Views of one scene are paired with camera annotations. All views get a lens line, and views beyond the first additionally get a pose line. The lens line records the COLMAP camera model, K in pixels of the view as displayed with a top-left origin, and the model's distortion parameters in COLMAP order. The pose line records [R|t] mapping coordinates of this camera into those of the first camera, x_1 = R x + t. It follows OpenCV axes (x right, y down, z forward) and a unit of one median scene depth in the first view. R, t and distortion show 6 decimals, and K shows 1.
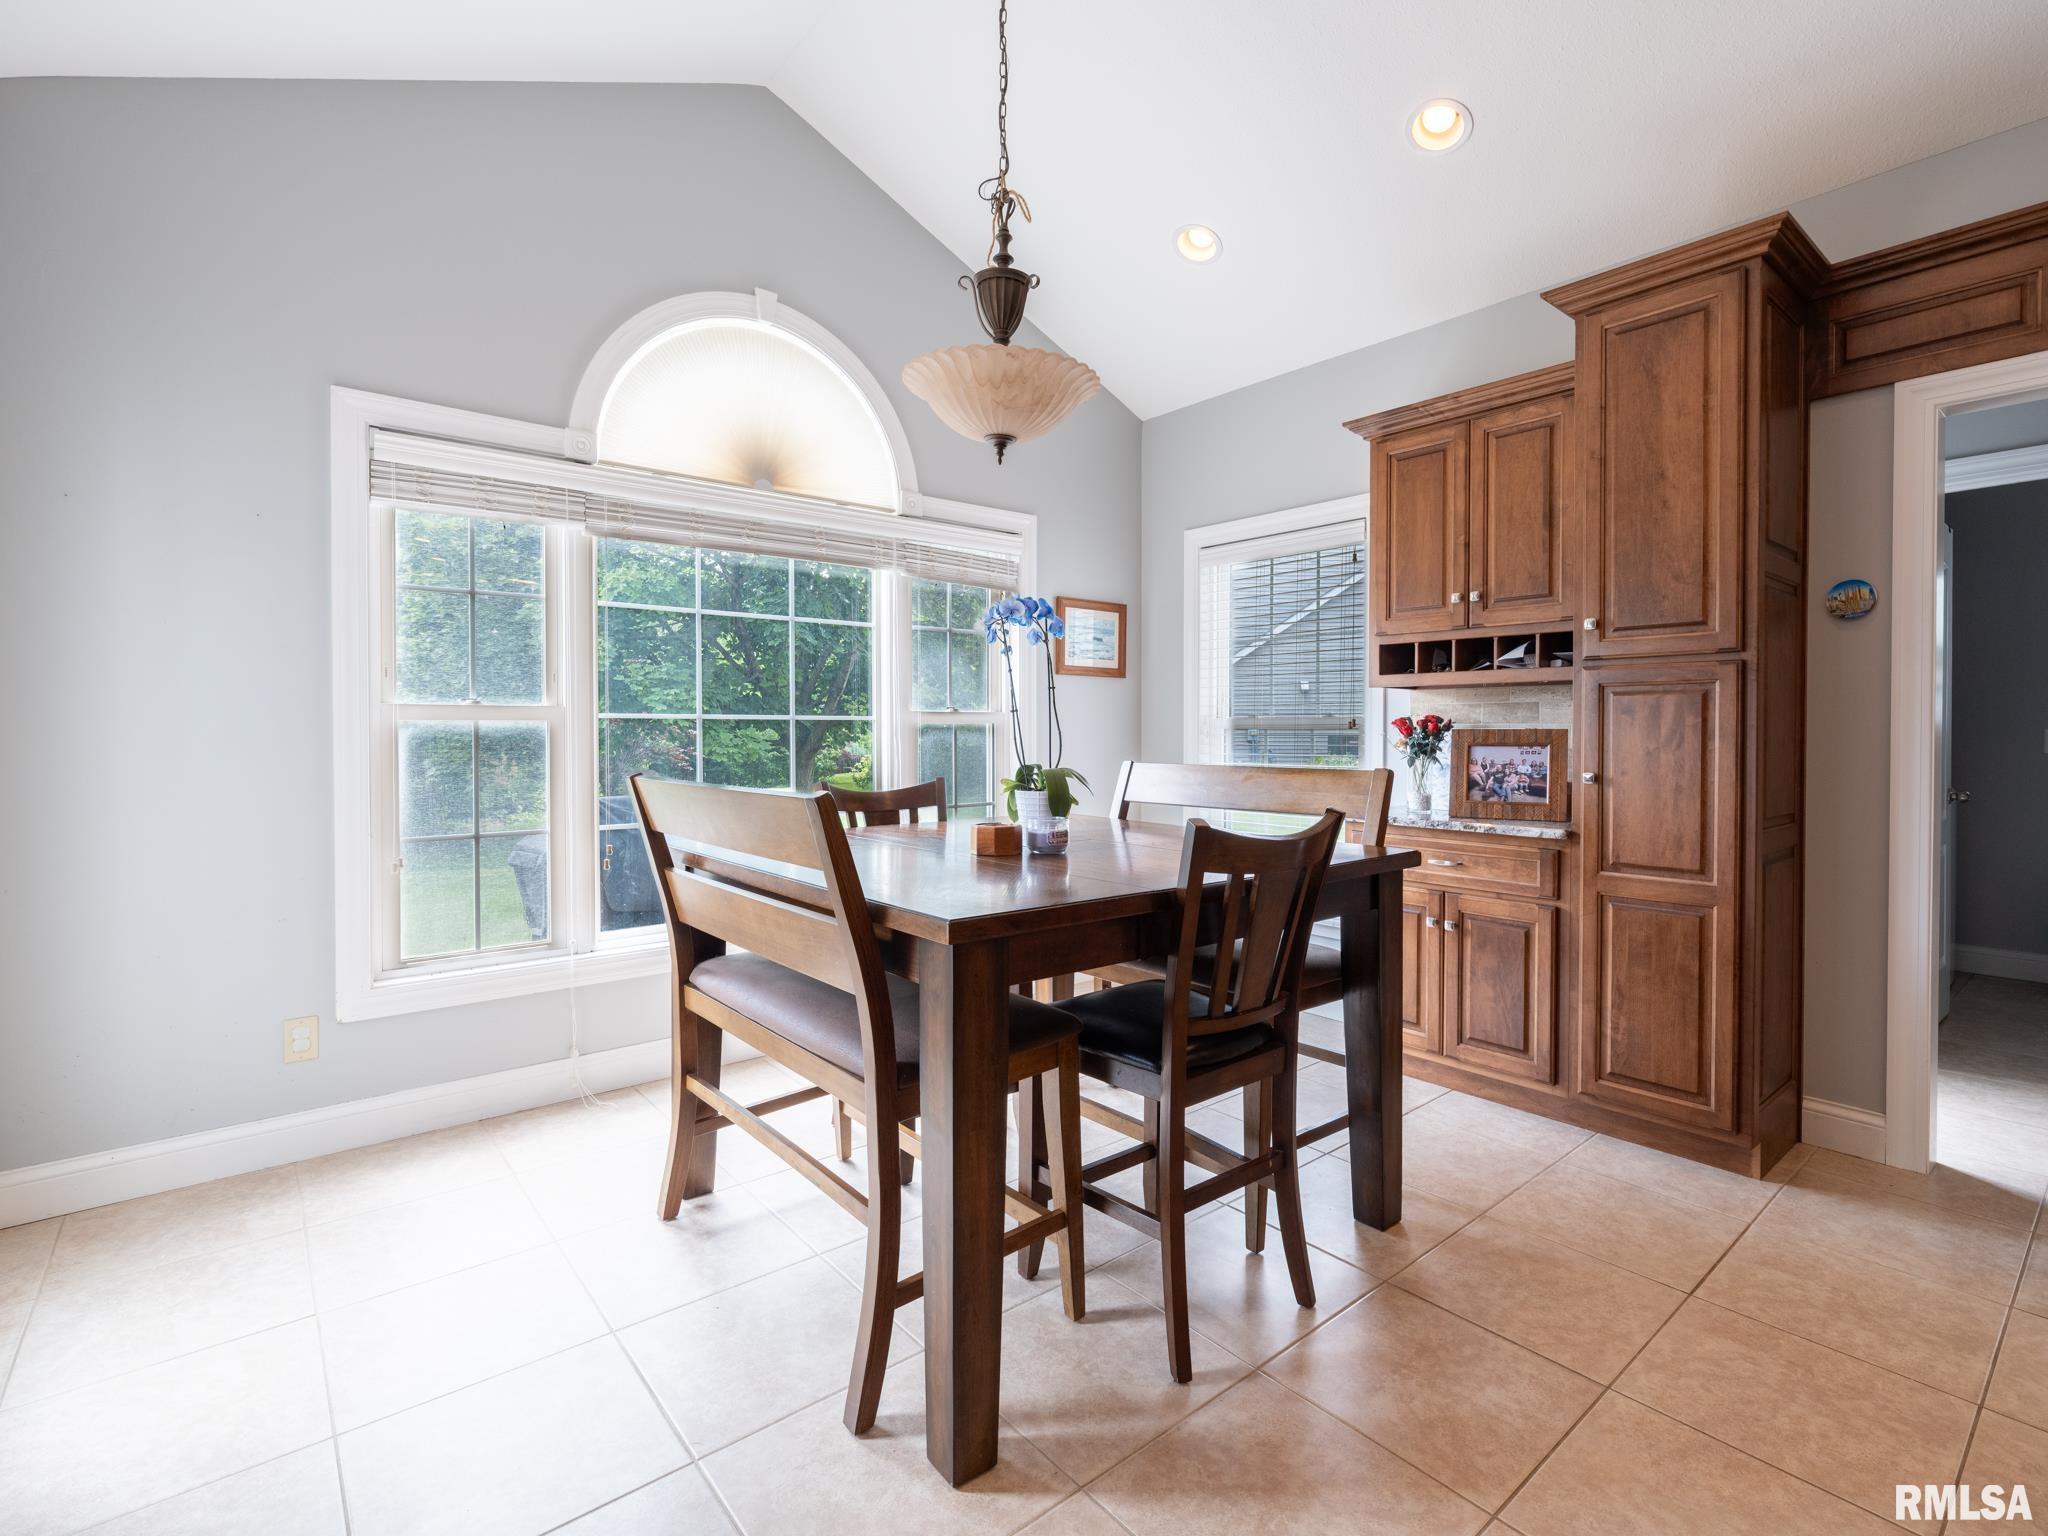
lens RADIAL K [[939.4, 0, 1023.4], [0, 939.4, 766.5], [0, 0, 1]] dist [-0.003323, 0.001665]
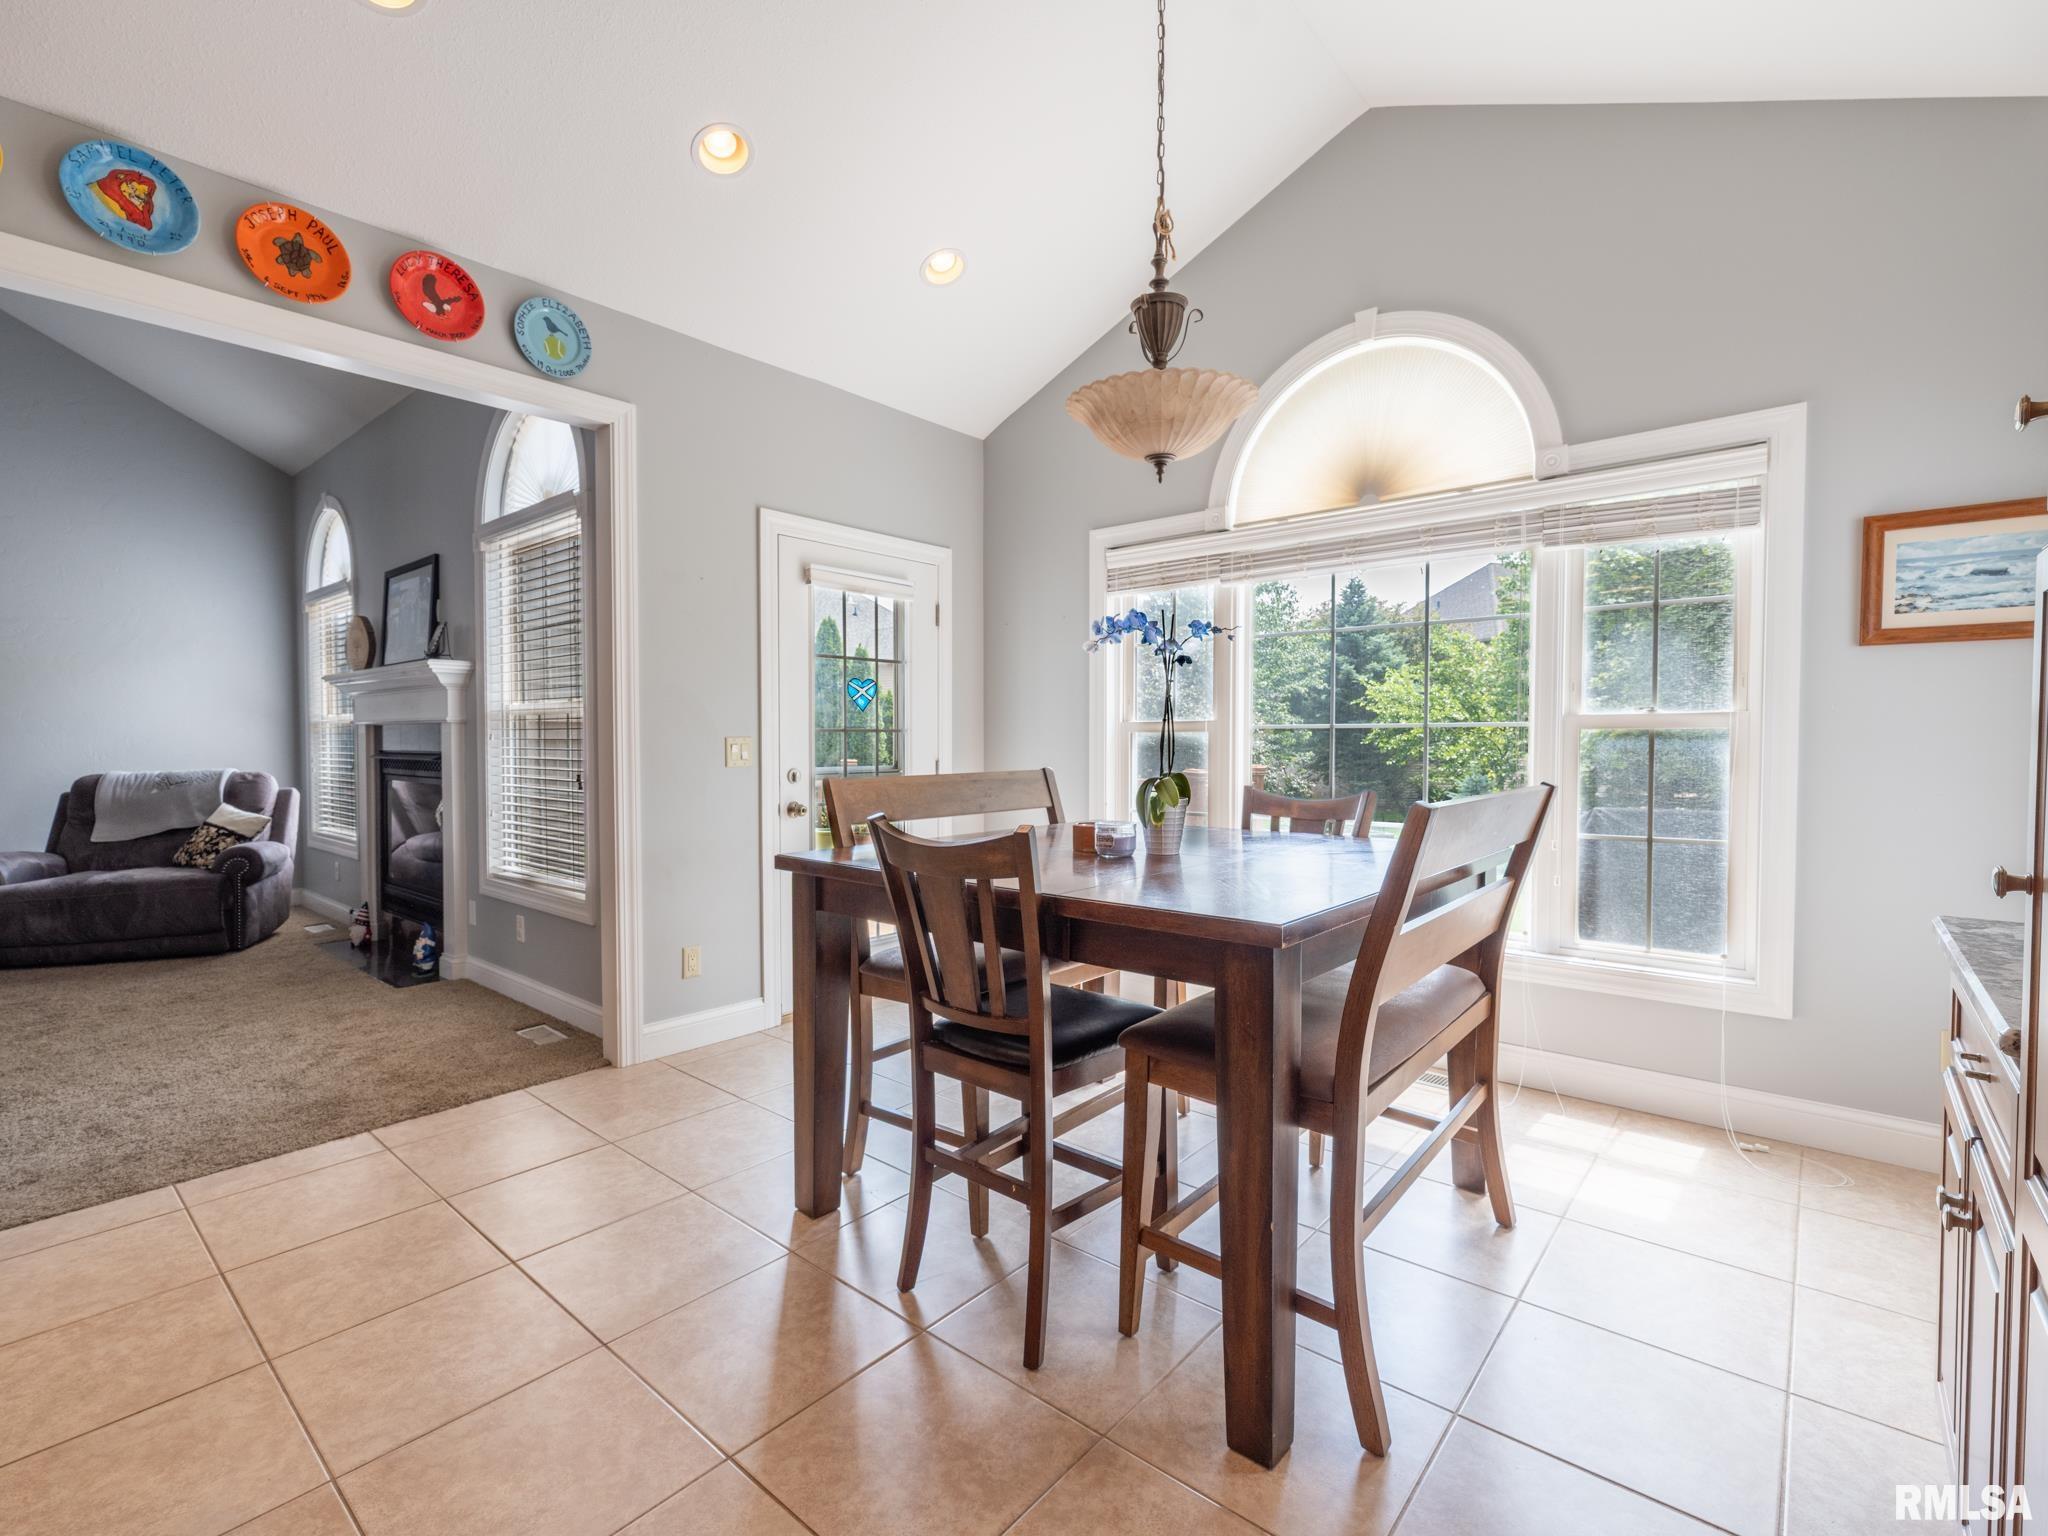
lens RADIAL K [[907.0, 0, 1042.5], [0, 907.0, 786.4], [0, 0, 1]] dist [-0.001571, 0.000122]
pose [[0.210964, 0.051058, -0.976159, 0.680475], [-0.035558, 0.998375, 0.044535, -0.019053], [0.976847, 0.025315, 0.212437, 0.481363]]
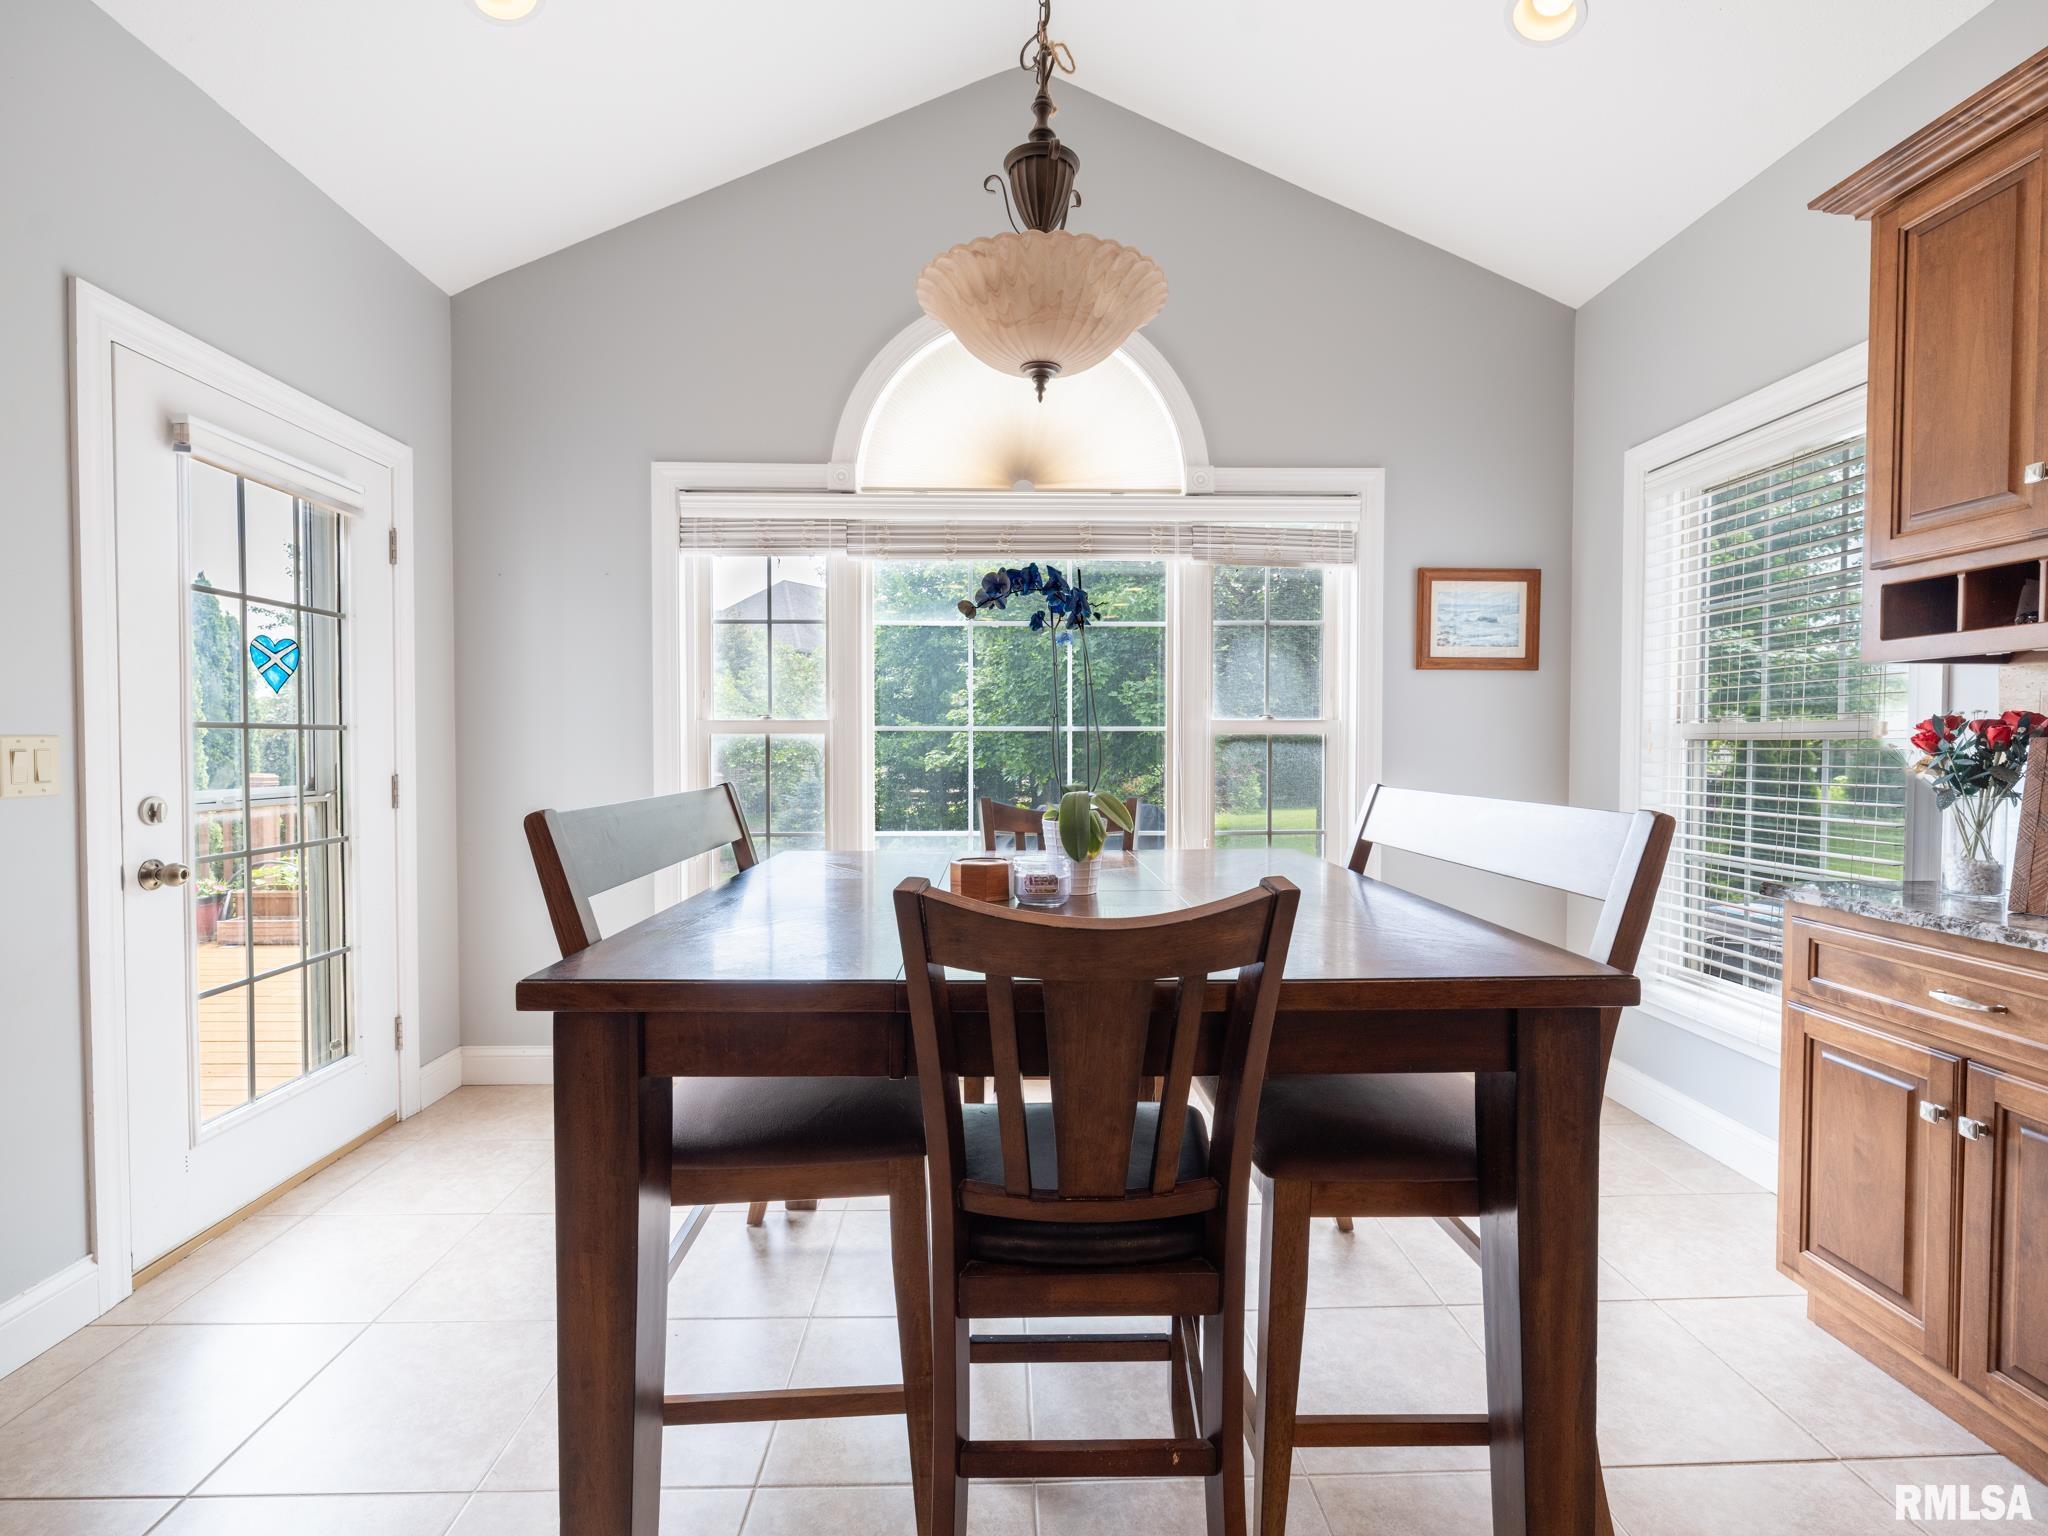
lens RADIAL K [[911.7, 0, 1022.4], [0, 911.7, 781.0], [0, 0, 1]] dist [-0.002953, 0.000317]
pose [[0.796871, 0.024355, -0.603658, 0.312051], [-0.023034, 0.999685, 0.009926, -0.008806], [0.603710, 0.005995, 0.797182, 0.280431]]
